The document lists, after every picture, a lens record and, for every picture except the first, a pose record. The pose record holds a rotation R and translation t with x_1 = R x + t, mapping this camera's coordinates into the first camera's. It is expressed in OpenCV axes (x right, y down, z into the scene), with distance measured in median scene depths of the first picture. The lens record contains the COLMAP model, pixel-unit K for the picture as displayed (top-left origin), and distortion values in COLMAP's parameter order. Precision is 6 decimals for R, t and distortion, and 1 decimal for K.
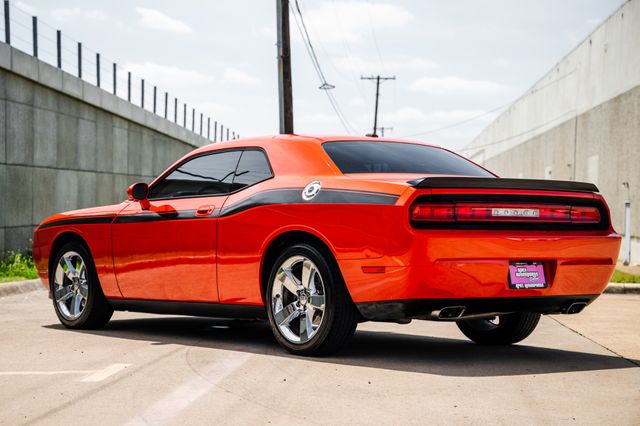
lens RADIAL K [[1353.3, 0, 303.7], [0, 1353.3, 223.7], [0, 0, 1]] dist [0.523238, 0.142392]
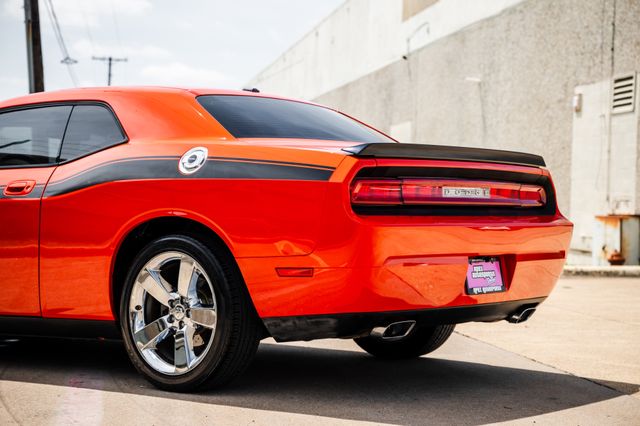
lens RADIAL K [[1218.9, 0, 325.8], [0, 1218.9, 214.0], [0, 0, 1]] dist [0.437257, 0.323383]
pose [[0.970557, -0.000563, 0.240870, -0.057895], [-0.001892, 0.999949, 0.009964, -0.002000], [-0.240863, -0.010127, 0.970506, 0.249525]]
